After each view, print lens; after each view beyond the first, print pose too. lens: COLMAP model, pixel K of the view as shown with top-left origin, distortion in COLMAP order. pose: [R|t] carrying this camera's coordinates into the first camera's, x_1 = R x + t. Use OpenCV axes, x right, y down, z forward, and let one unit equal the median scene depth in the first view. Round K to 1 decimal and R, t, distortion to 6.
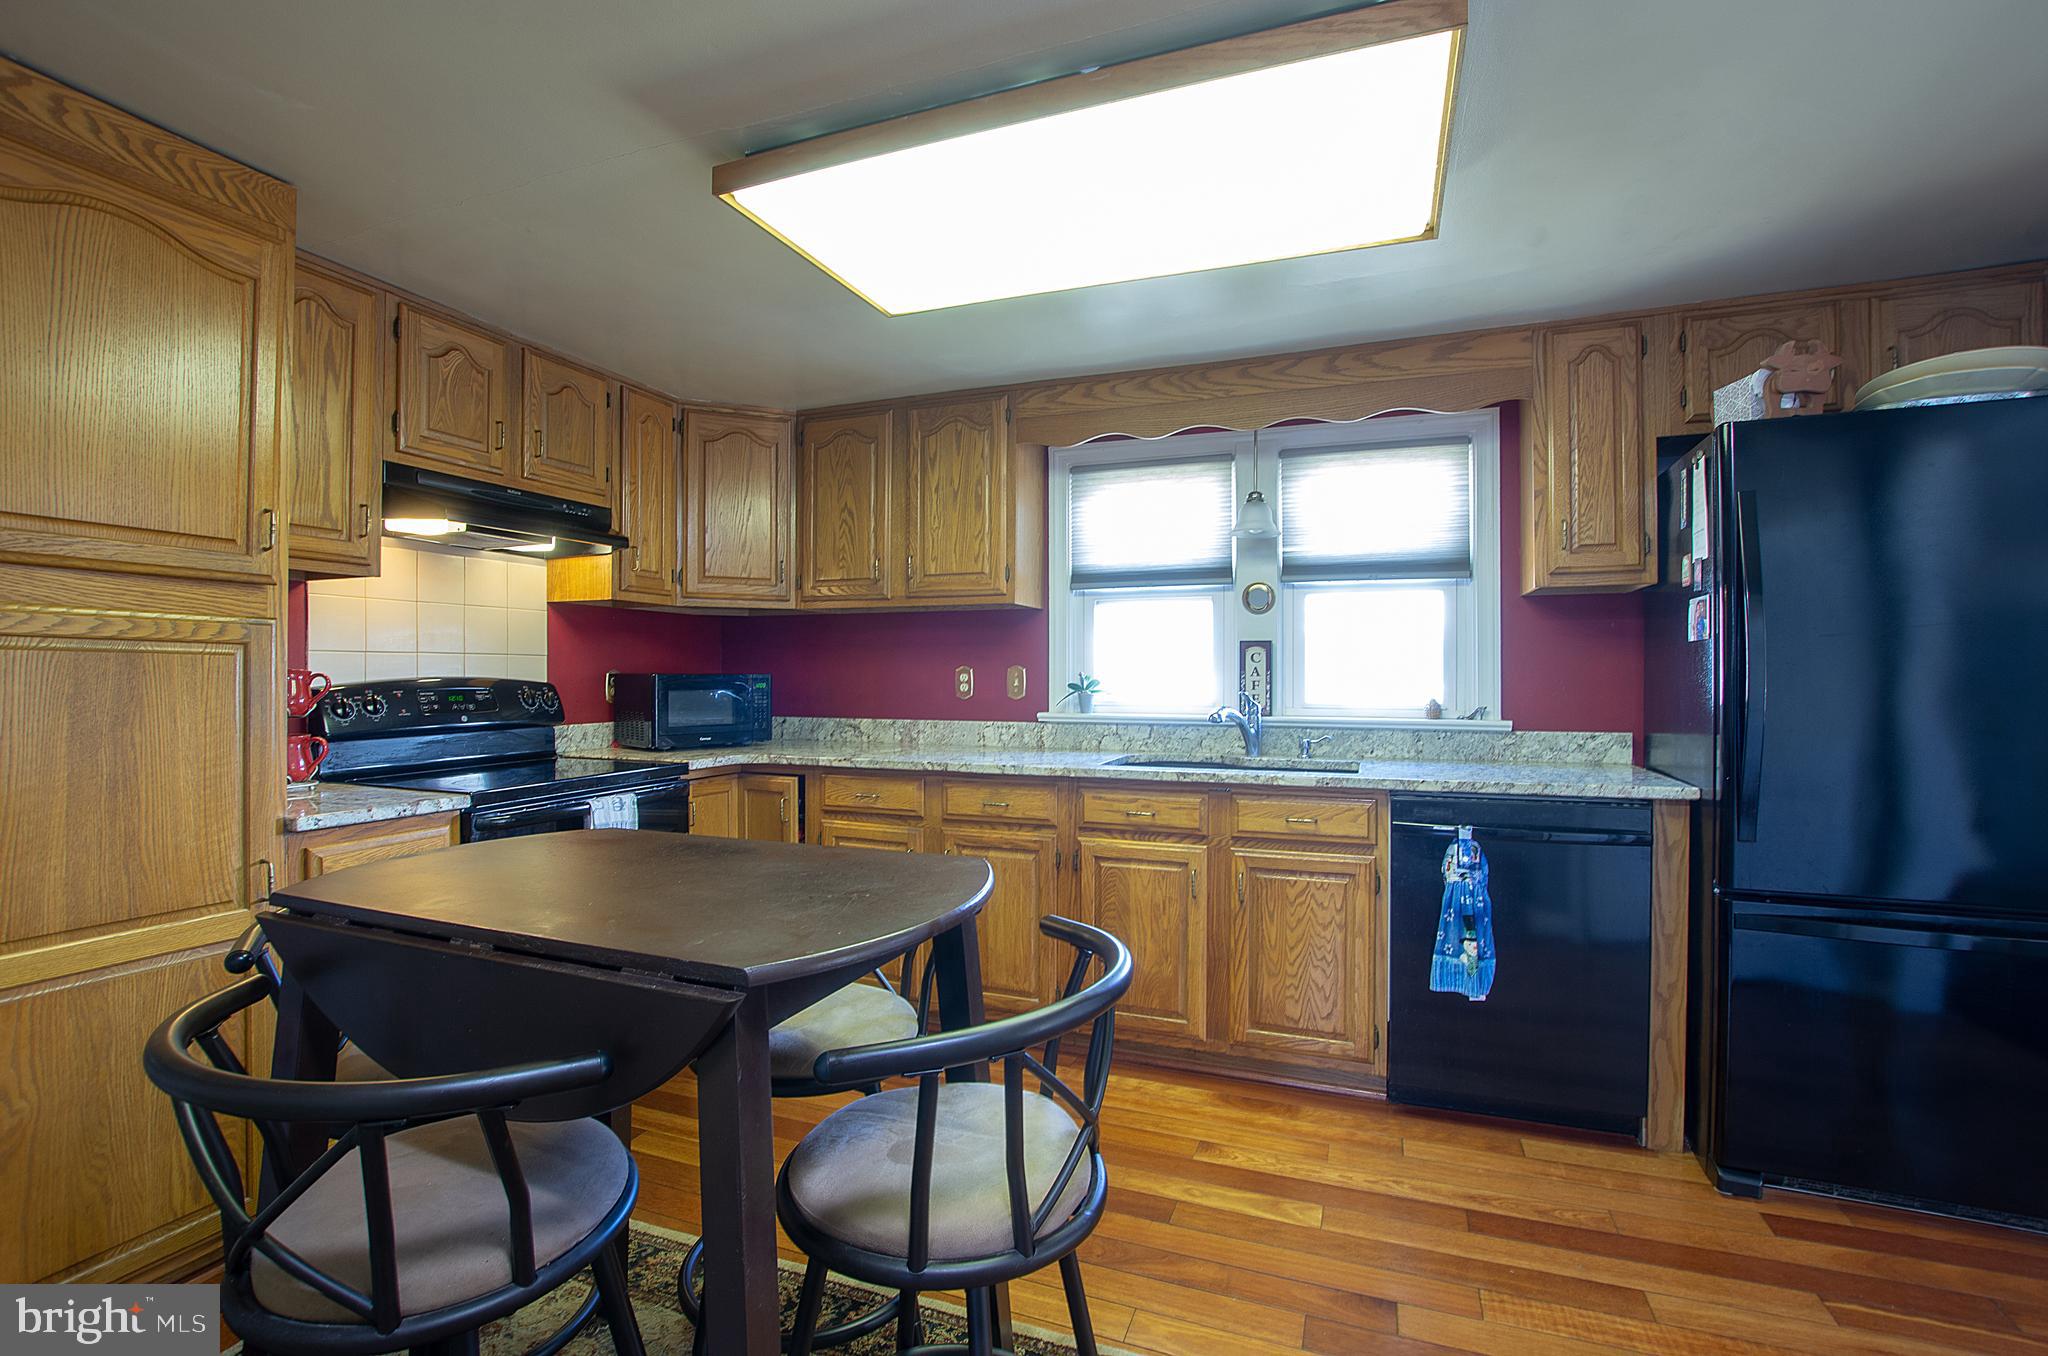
lens RADIAL K [[904.1, 0, 1030.1], [0, 904.1, 676.2], [0, 0, 1]] dist [-0.033861, 0.004607]
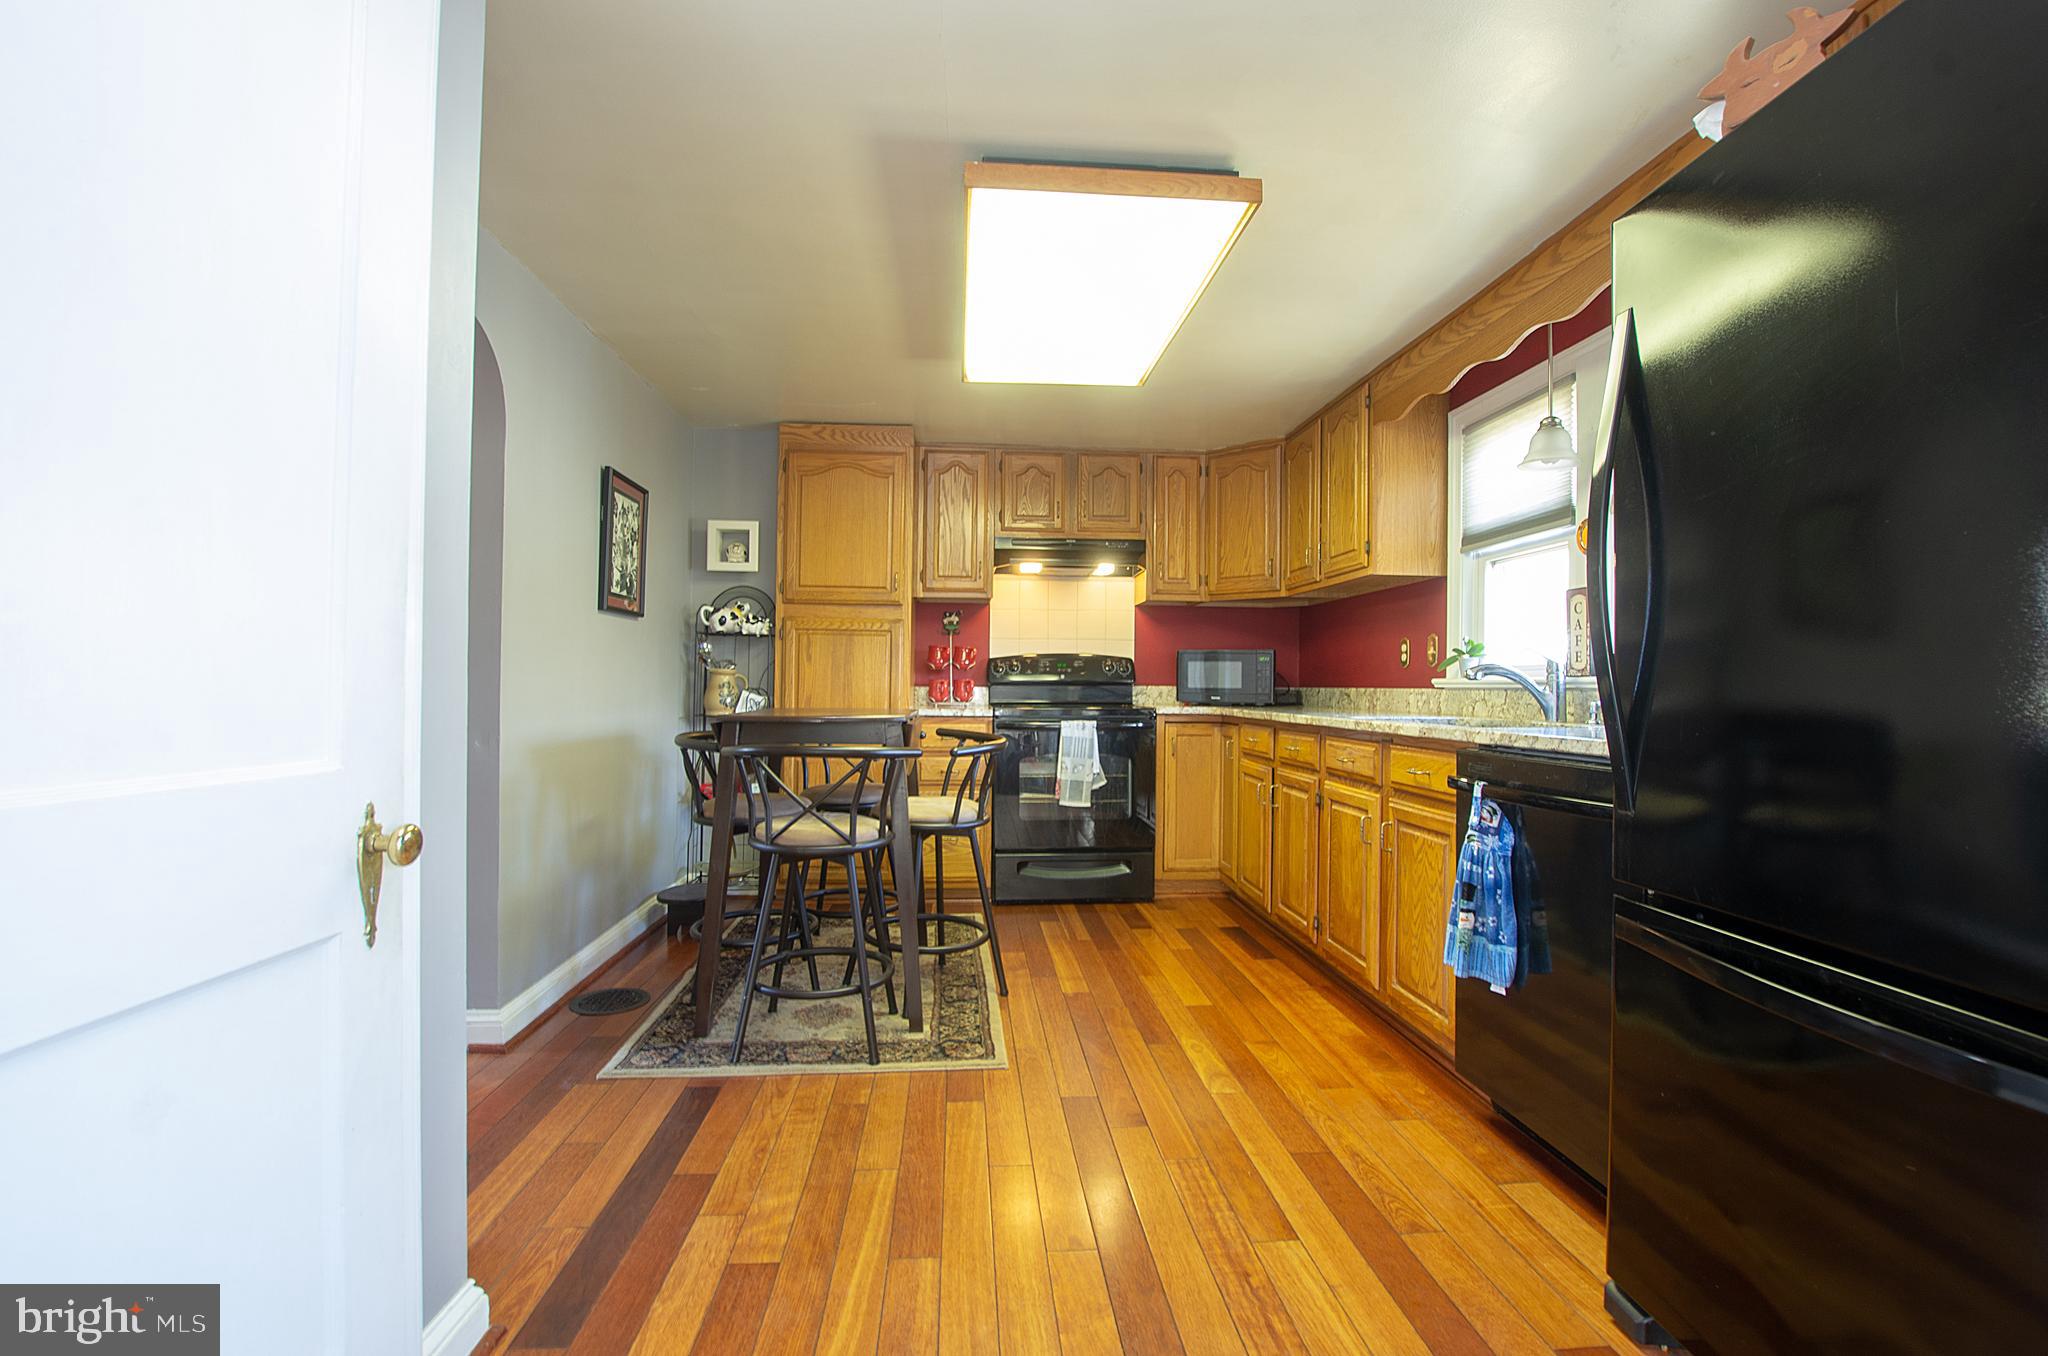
lens RADIAL K [[904.1, 0, 1022.0], [0, 904.1, 681.4], [0, 0, 1]] dist [-0.033861, 0.004607]
pose [[0.420096, -0.000467, -0.907480, 0.877364], [-0.010269, 0.999933, -0.005269, 0.064621], [0.907422, 0.011532, 0.420063, 0.193328]]
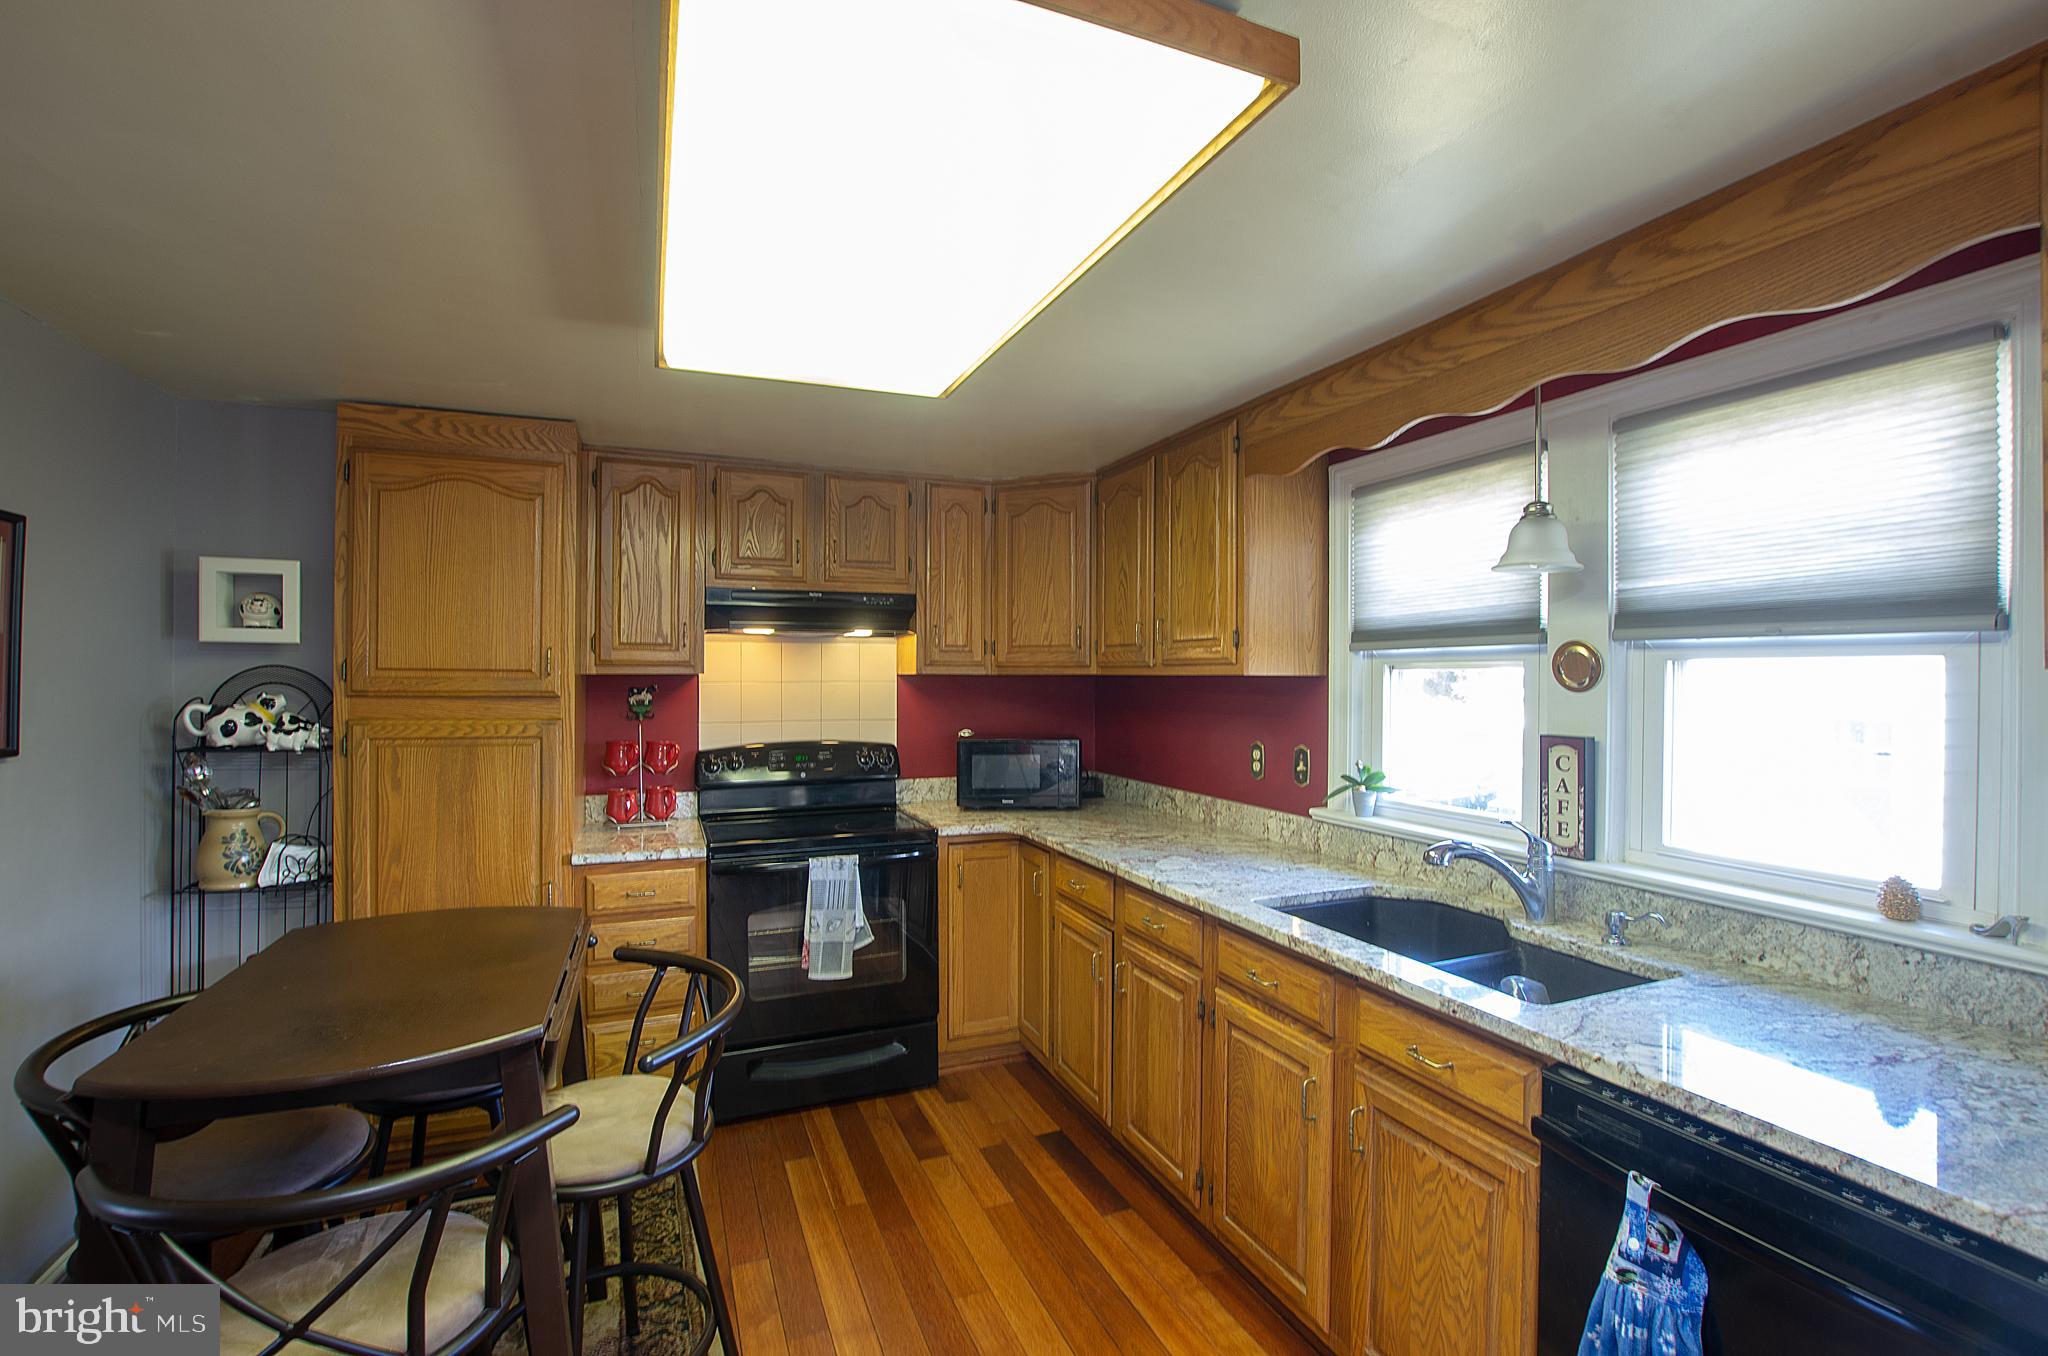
lens RADIAL K [[904.1, 0, 1023.7], [0, 904.1, 679.0], [0, 0, 1]] dist [-0.033861, 0.004607]
pose [[0.685756, 0.002315, -0.727828, 0.491031], [-0.002921, 0.999996, 0.000429, -0.086665], [0.727826, 0.001832, 0.685760, 0.339474]]
